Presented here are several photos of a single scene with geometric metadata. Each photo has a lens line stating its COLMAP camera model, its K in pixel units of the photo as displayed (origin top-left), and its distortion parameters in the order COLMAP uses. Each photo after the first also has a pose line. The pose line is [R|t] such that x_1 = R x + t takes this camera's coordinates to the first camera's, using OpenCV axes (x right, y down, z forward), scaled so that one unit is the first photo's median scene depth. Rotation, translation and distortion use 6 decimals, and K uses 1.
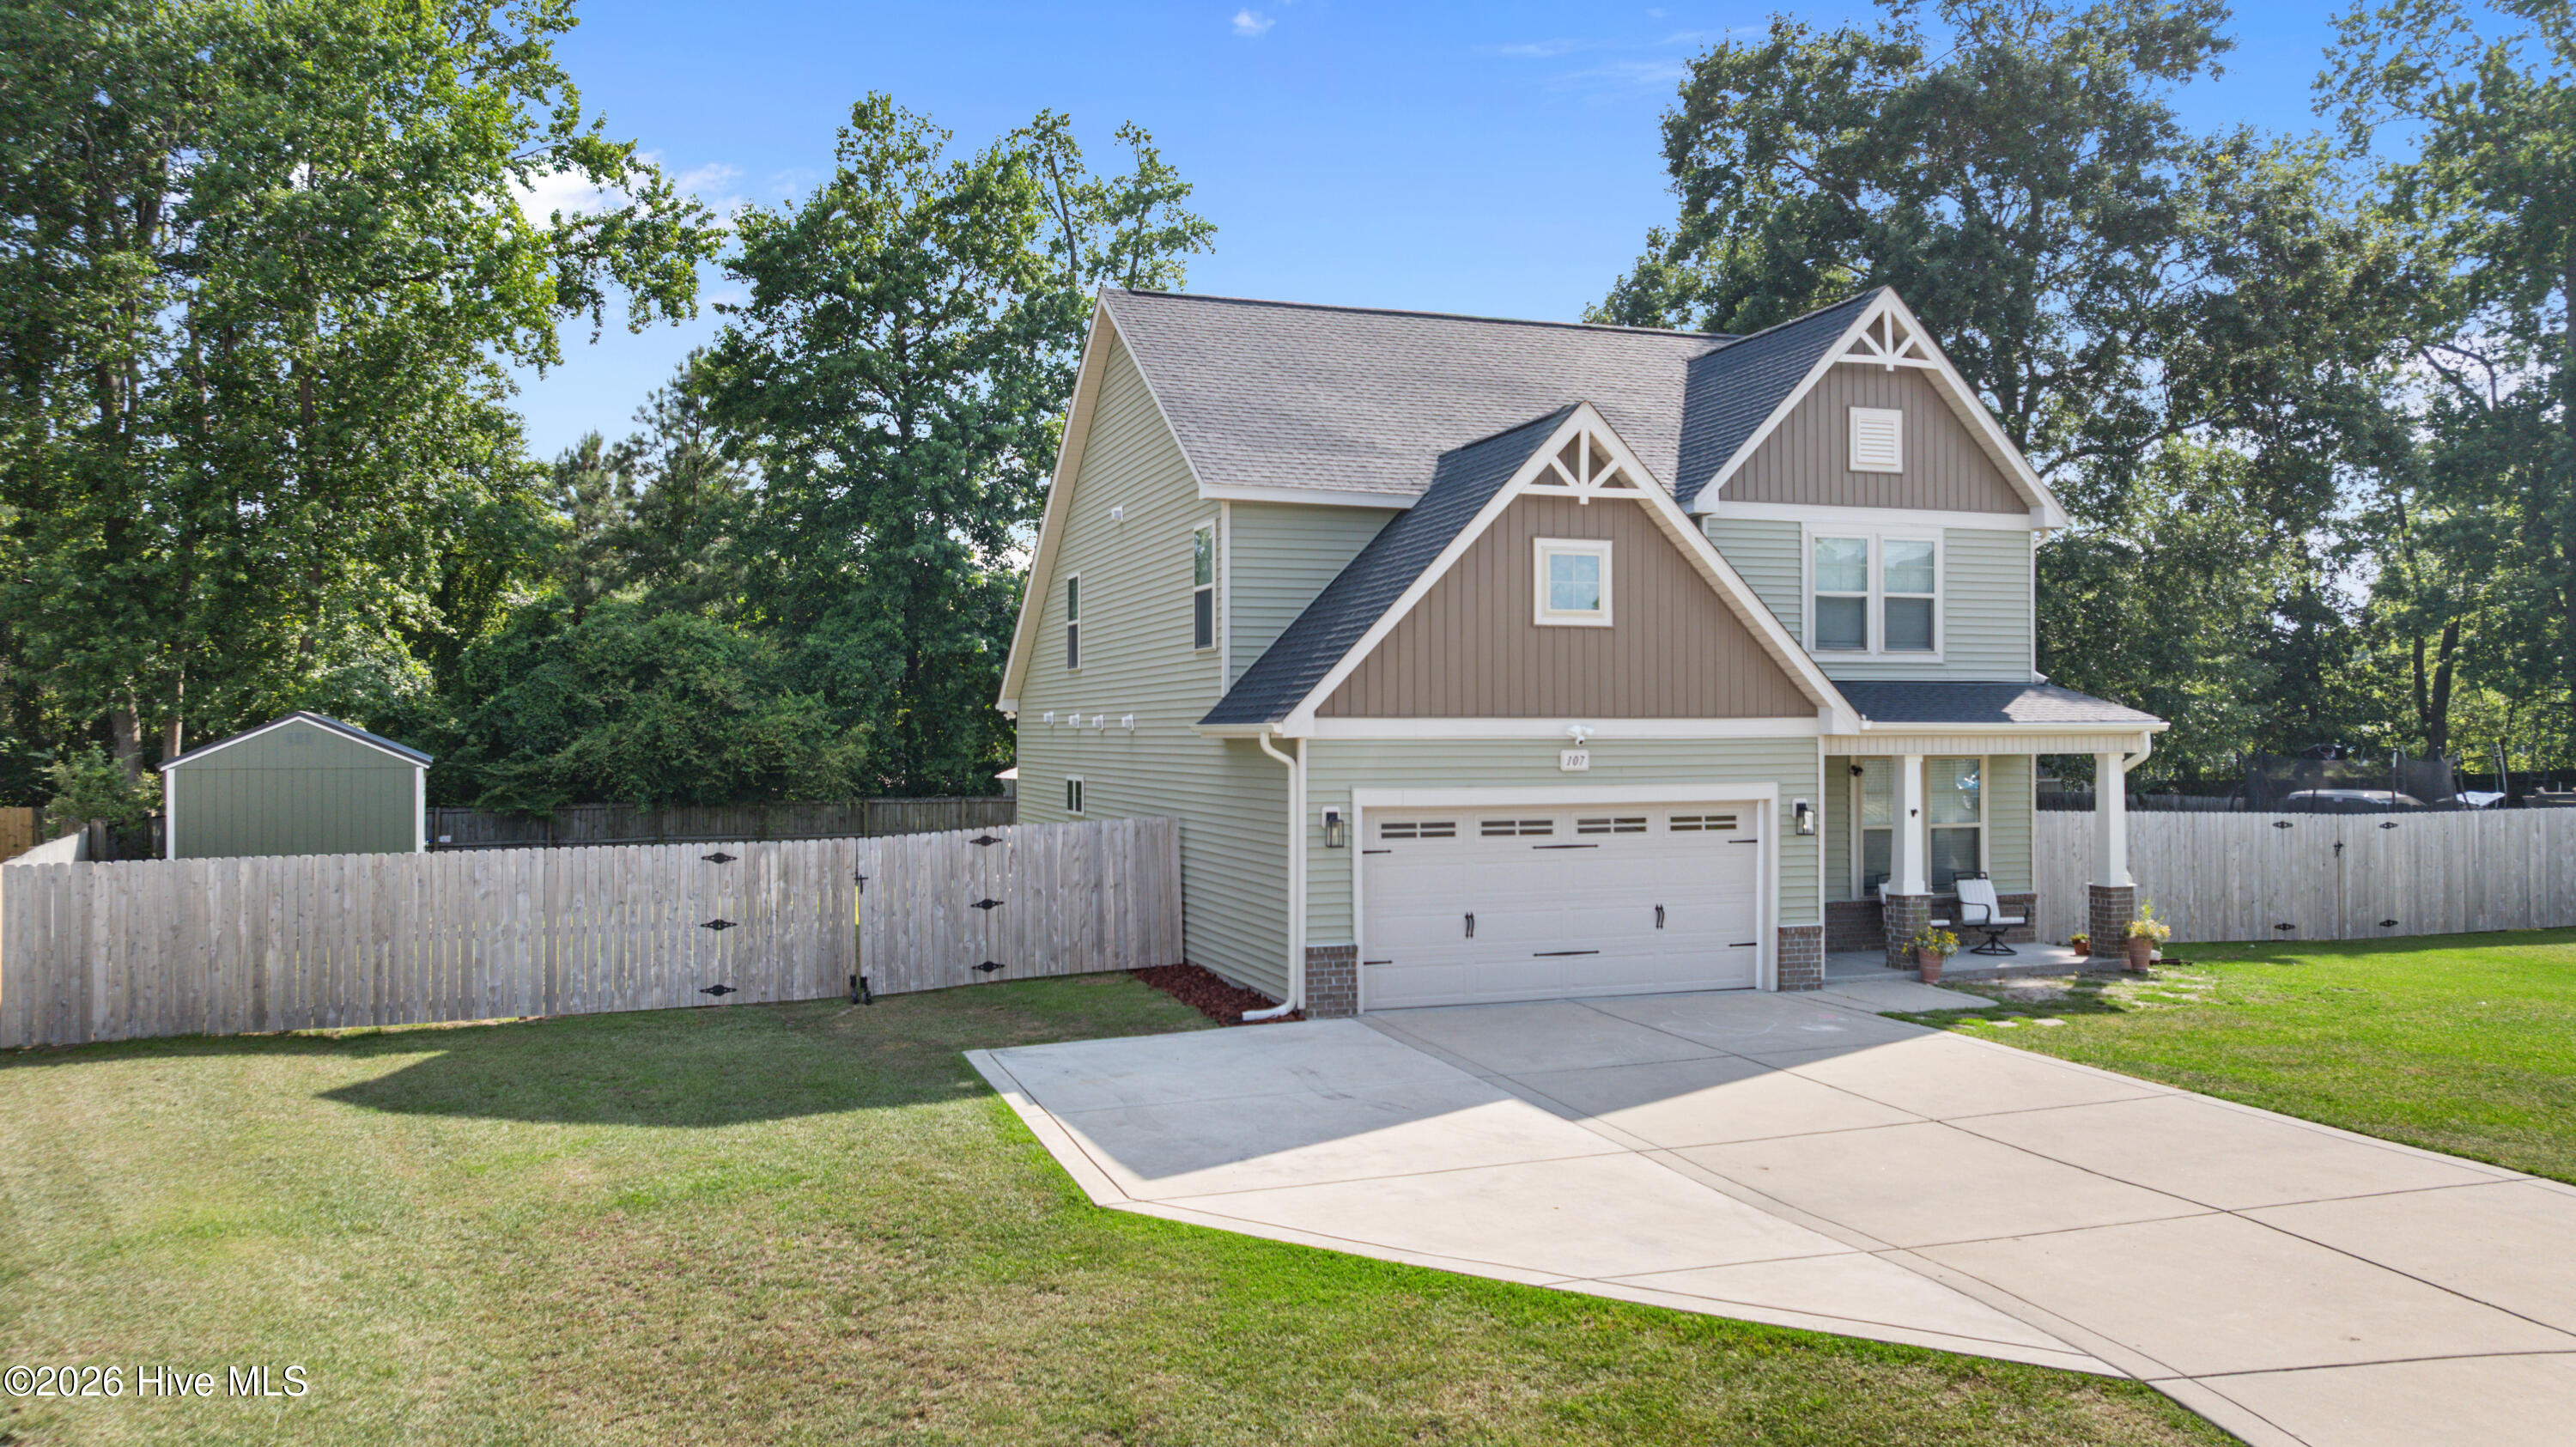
lens RADIAL K [[1790.8, 0, 1302.3], [0, 1790.8, 684.0], [0, 0, 1]] dist [0.002540, -0.001920]
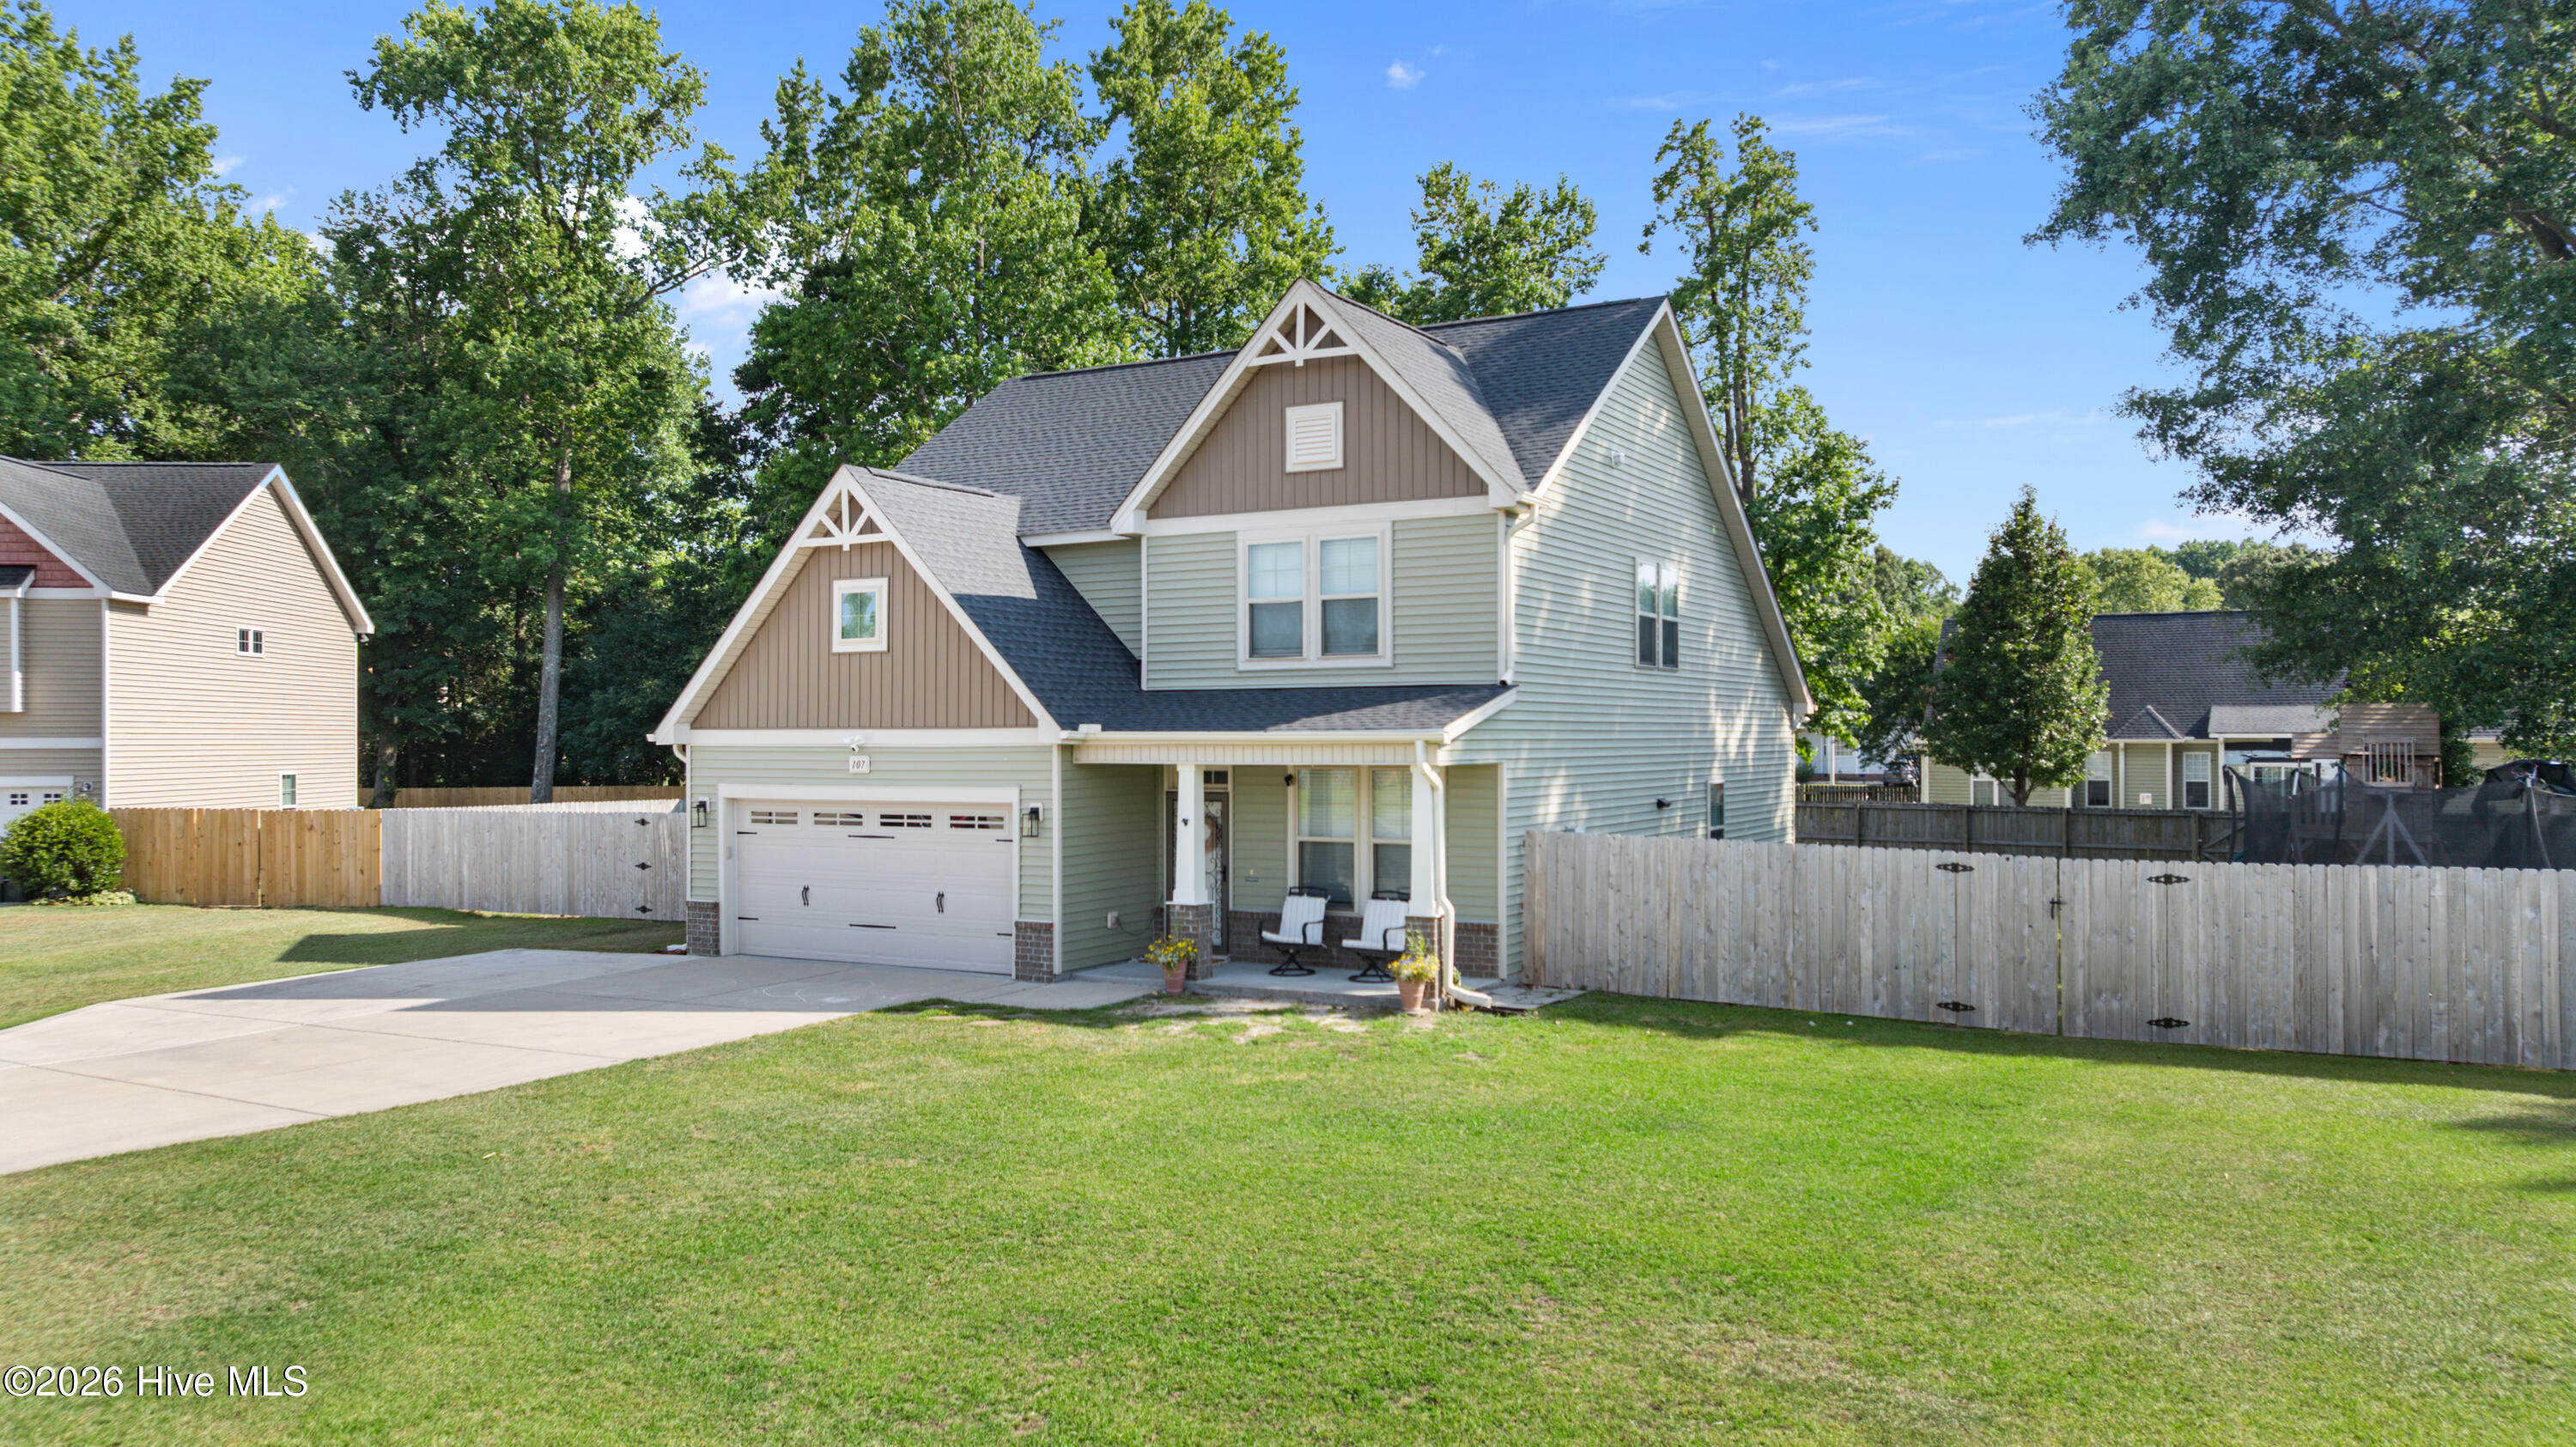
lens RADIAL K [[1790.8, 0, 1302.3], [0, 1790.8, 684.0], [0, 0, 1]] dist [0.002540, -0.001920]
pose [[0.670908, -0.020900, -0.741246, 1.183833], [0.020495, 0.999744, -0.009639, 0.006346], [0.741258, -0.008725, 0.671164, 0.400264]]
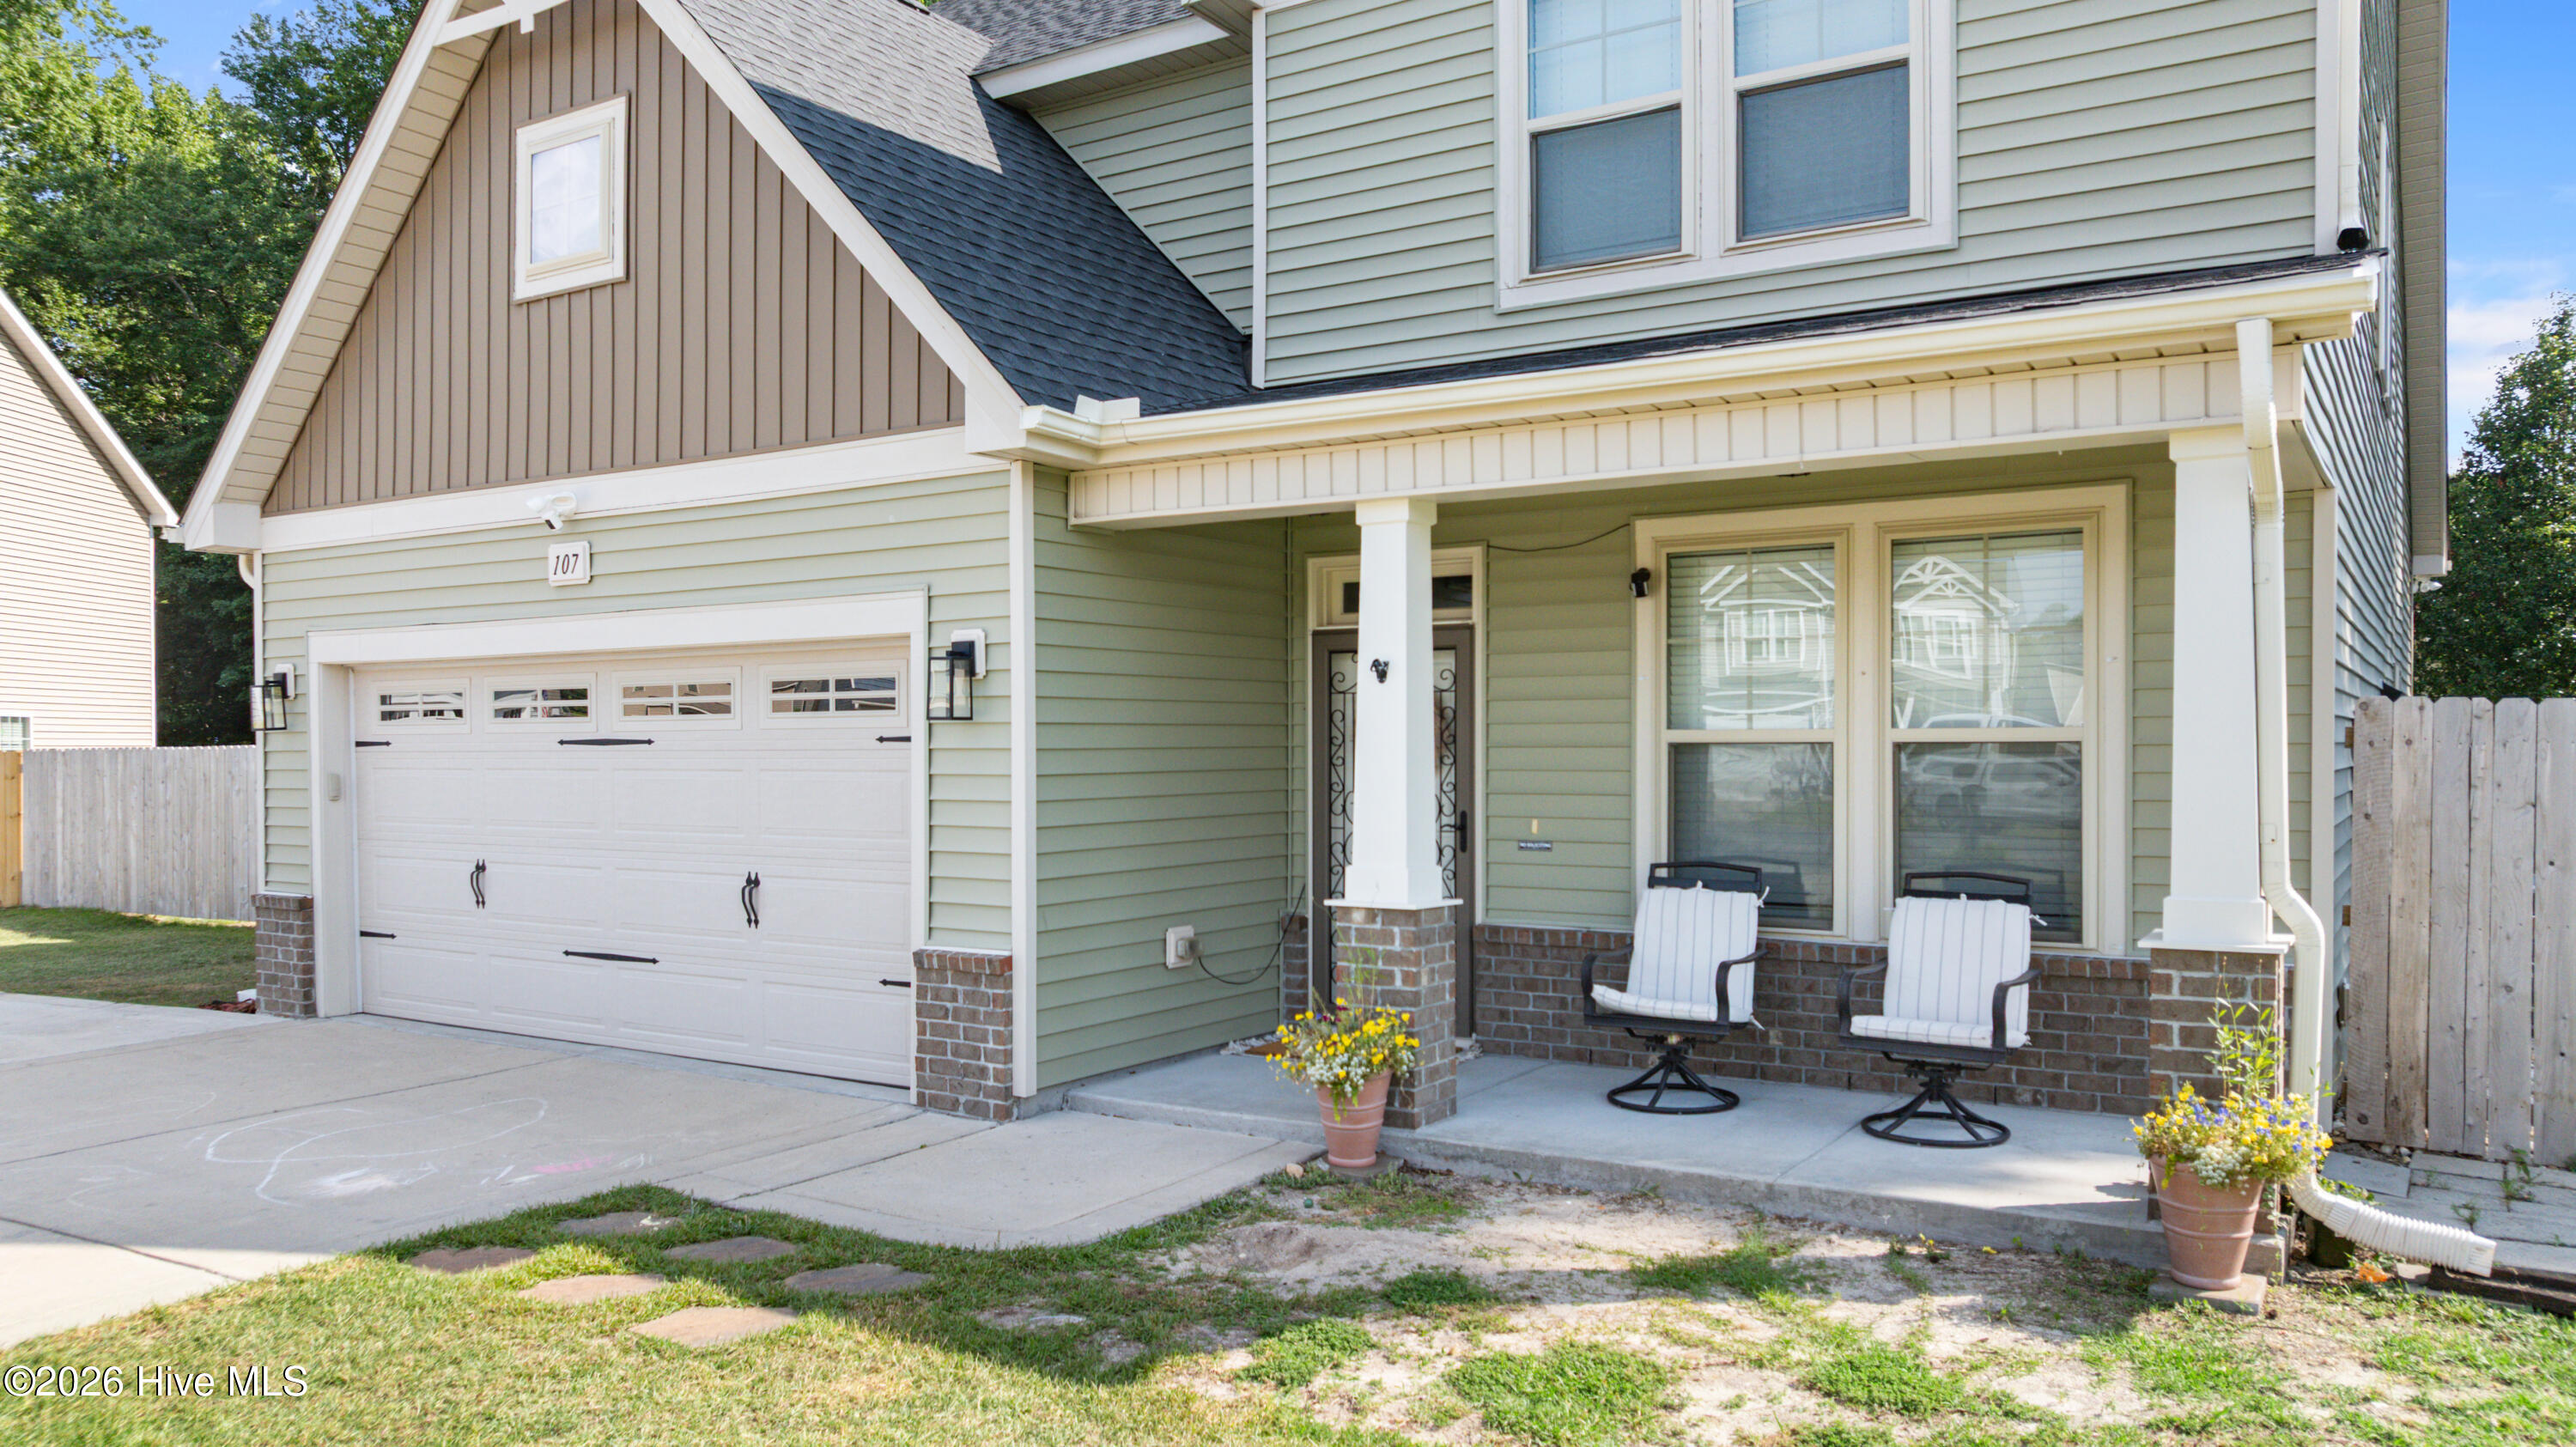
lens RADIAL K [[1820.1, 0, 1285.6], [0, 1820.1, 739.3], [0, 0, 1]] dist [-0.005779, -0.002237]
pose [[0.617698, -0.002300, -0.786412, 0.636699], [0.021010, 0.999687, 0.013578, 0.084351], [0.786135, -0.024910, 0.617553, 0.809615]]
